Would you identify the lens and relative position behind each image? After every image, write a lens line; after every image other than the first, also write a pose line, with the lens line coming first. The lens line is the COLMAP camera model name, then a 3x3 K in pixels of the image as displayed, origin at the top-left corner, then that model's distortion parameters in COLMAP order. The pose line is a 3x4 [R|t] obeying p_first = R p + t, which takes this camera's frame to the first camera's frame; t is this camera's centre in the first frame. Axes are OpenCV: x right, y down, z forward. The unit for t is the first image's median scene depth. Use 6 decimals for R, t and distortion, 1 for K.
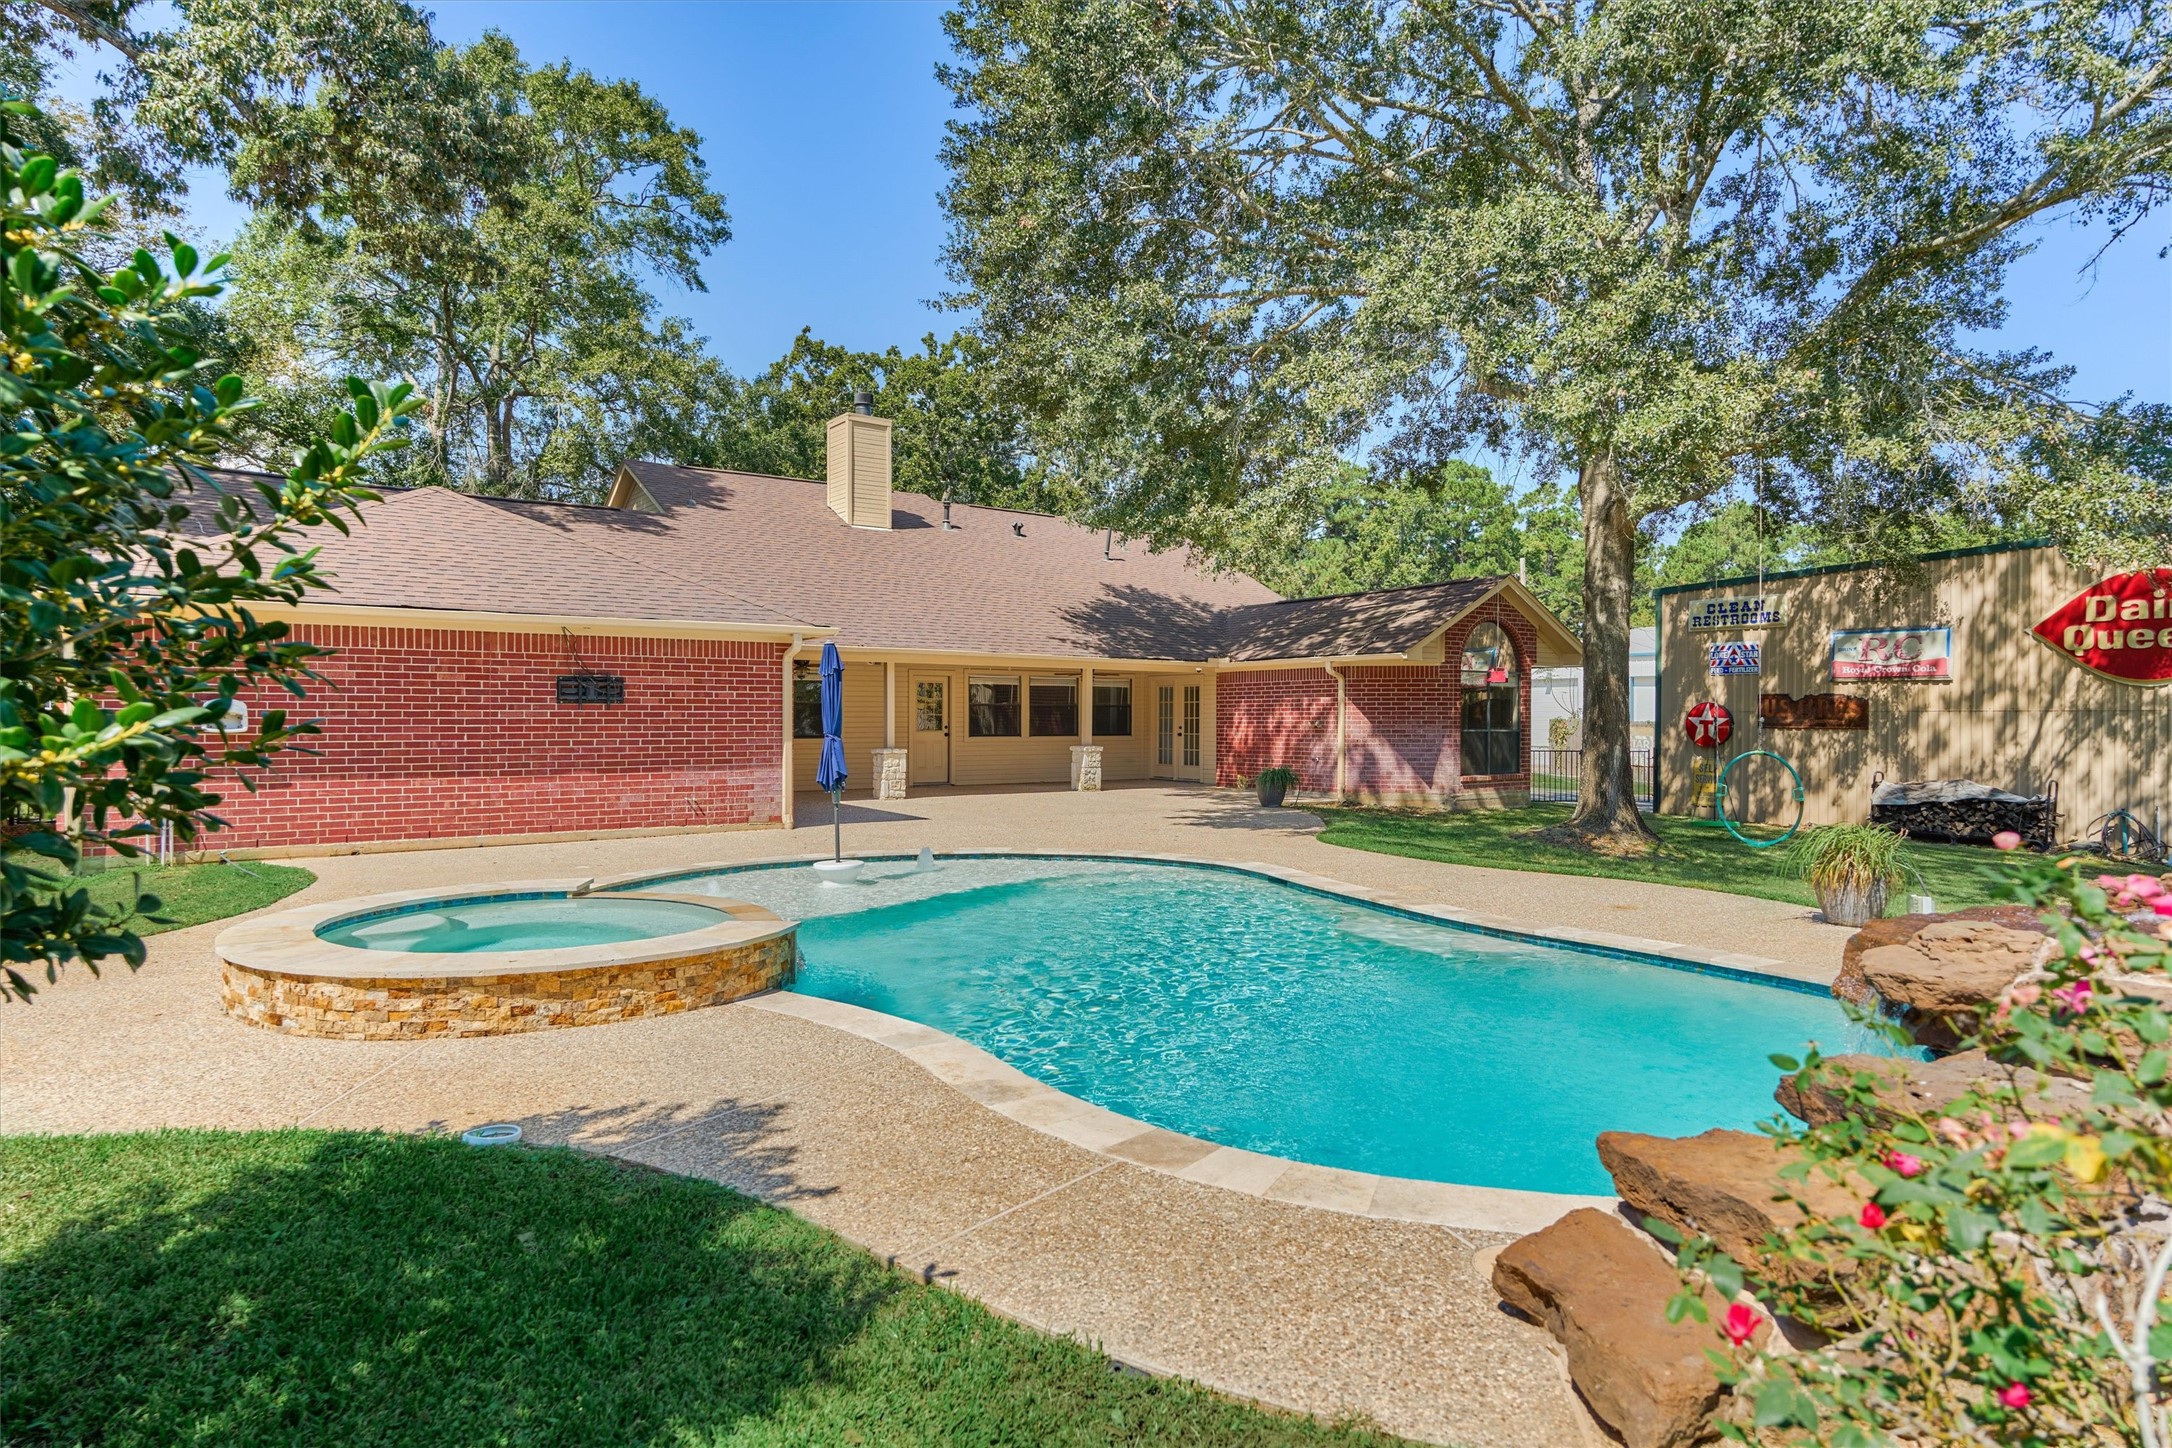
lens RADIAL K [[1067.4, 0, 1086.0], [0, 1067.4, 724.0], [0, 0, 1]] dist [-0.000559, -0.000076]
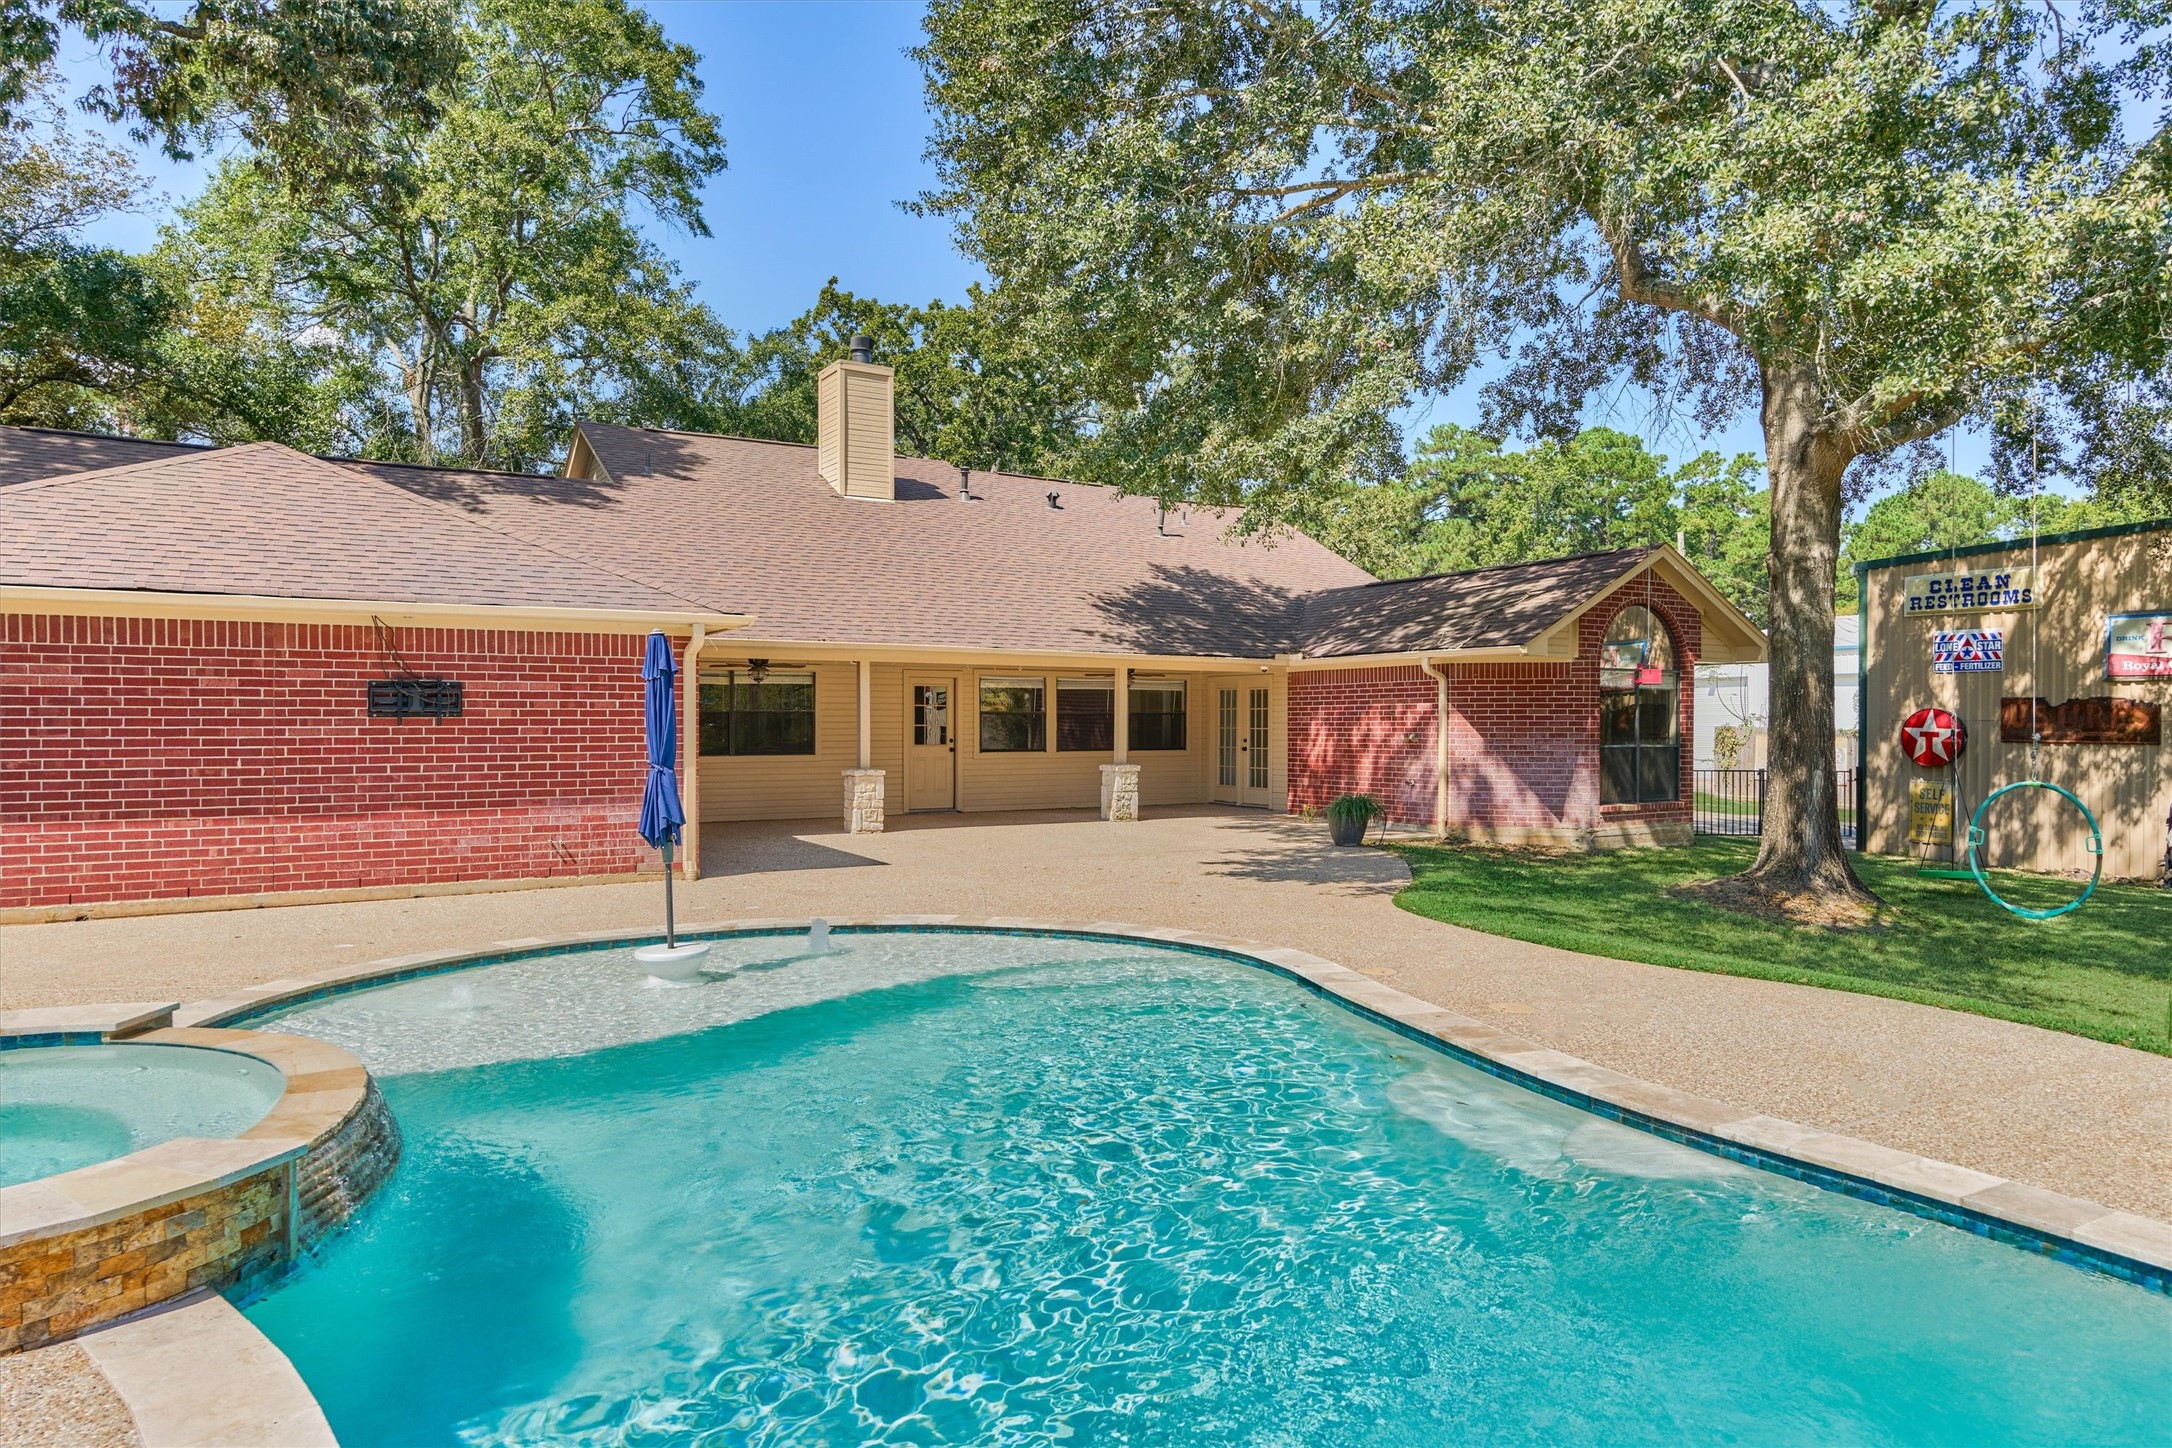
lens RADIAL K [[1207.8, 0, 1086.0], [0, 1207.8, 724.0], [0, 0, 1]] dist [0.001476, -0.000480]
pose [[0.997609, -0.000787, -0.069107, 0.037886], [0.000415, 0.999985, -0.005397, -0.005118], [0.069111, 0.005355, 0.997595, 0.096309]]
